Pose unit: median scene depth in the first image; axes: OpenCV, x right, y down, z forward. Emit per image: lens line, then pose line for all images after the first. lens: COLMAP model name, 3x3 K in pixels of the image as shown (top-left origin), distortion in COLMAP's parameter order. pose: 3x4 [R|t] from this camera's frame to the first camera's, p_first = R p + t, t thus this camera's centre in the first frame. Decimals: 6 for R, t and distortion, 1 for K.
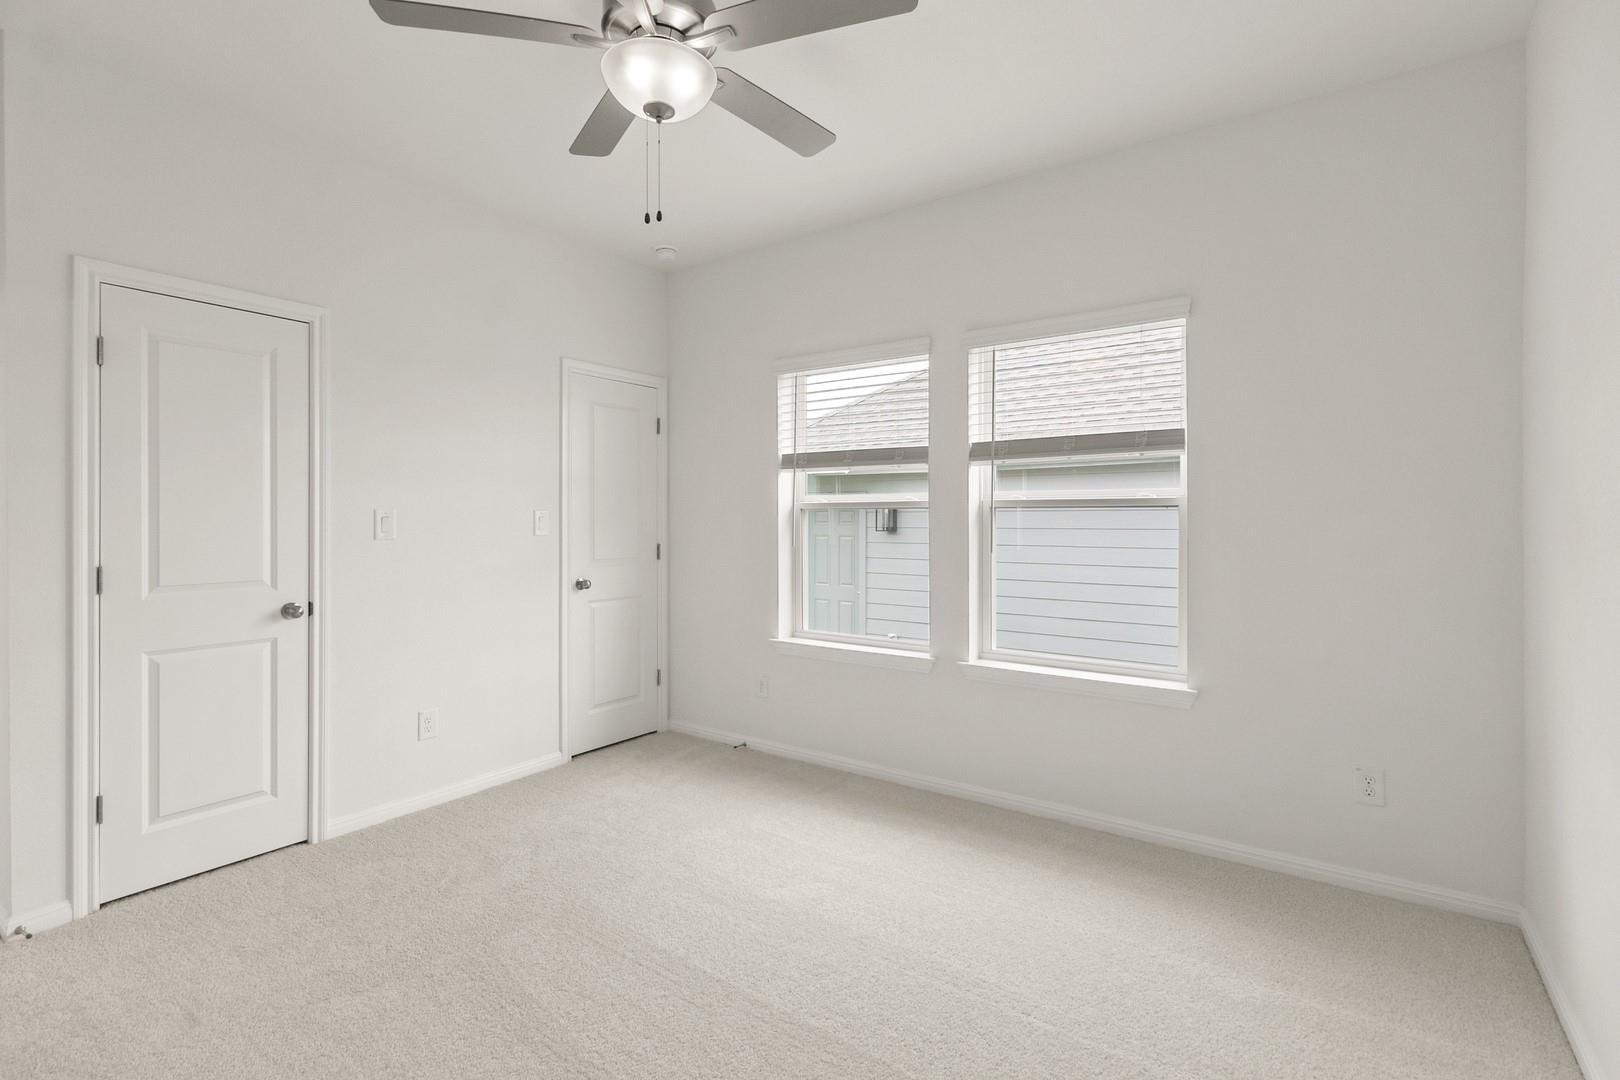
lens RADIAL K [[756.6, 0, 800.8], [0, 756.6, 531.3], [0, 0, 1]] dist [0.004756, 0.000105]
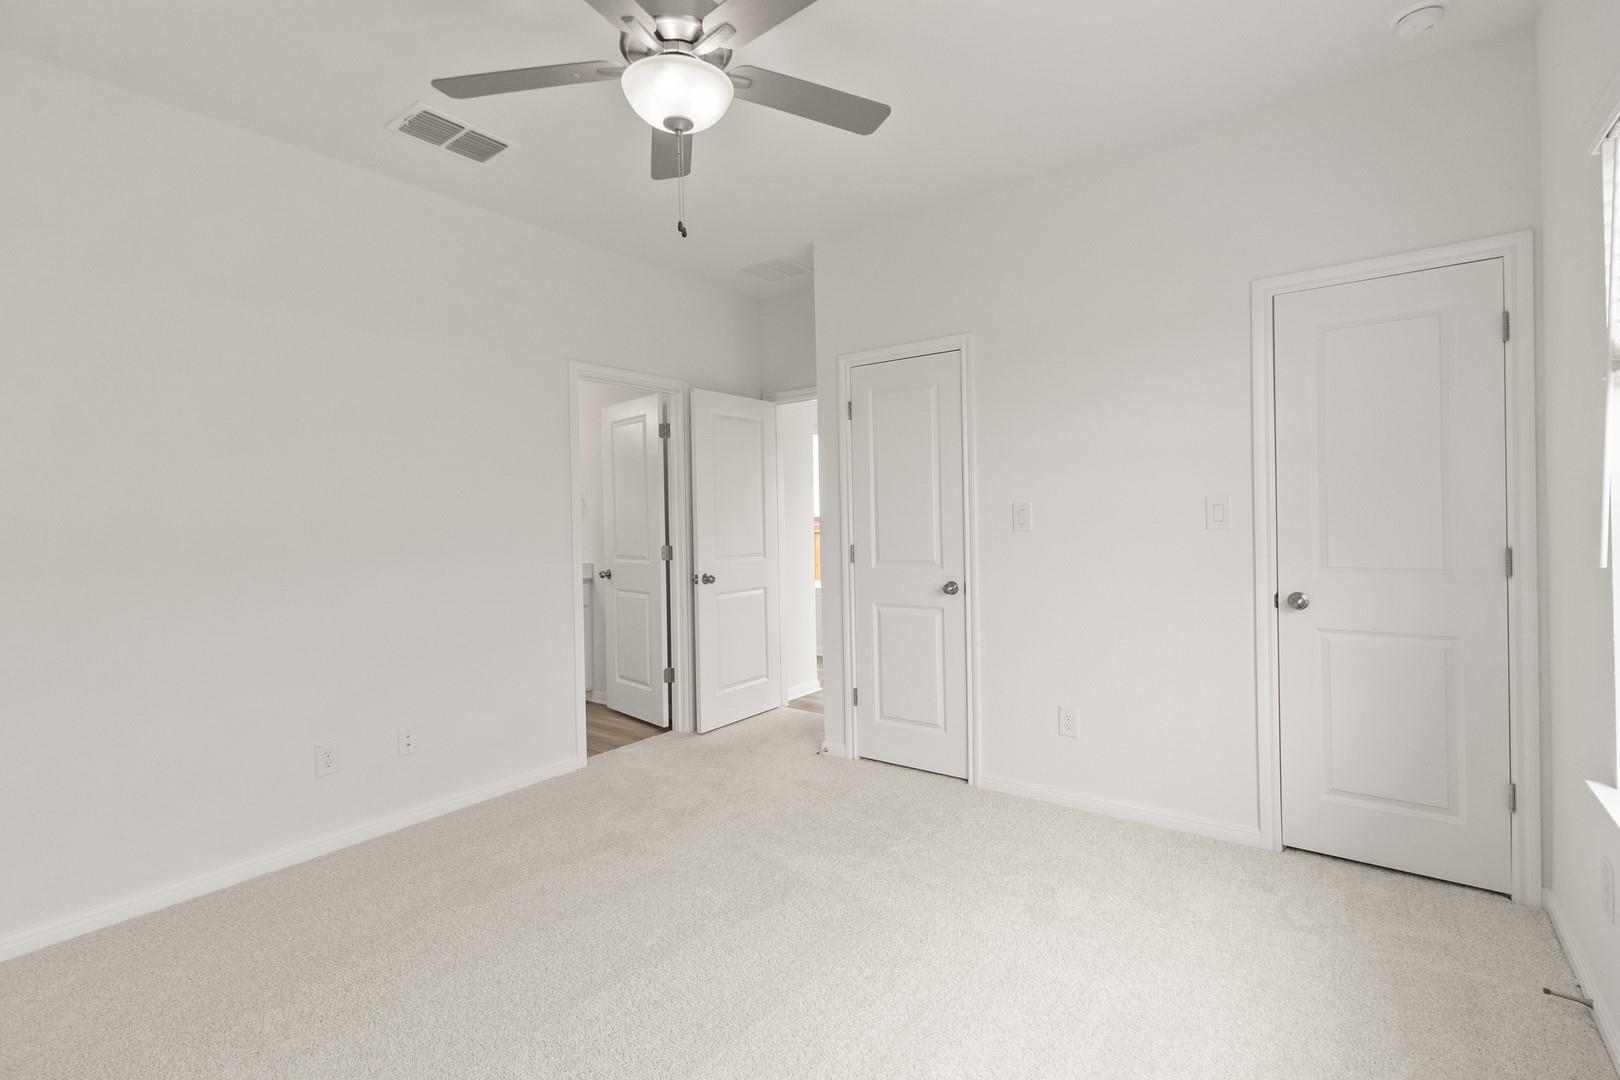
lens RADIAL K [[756.6, 0, 800.8], [0, 756.6, 531.3], [0, 0, 1]] dist [0.004756, 0.000105]
pose [[-0.042493, 0.020327, -0.998890, 0.554180], [0.006025, 0.999780, 0.020089, -0.013137], [0.999079, -0.005165, -0.042606, 0.790142]]
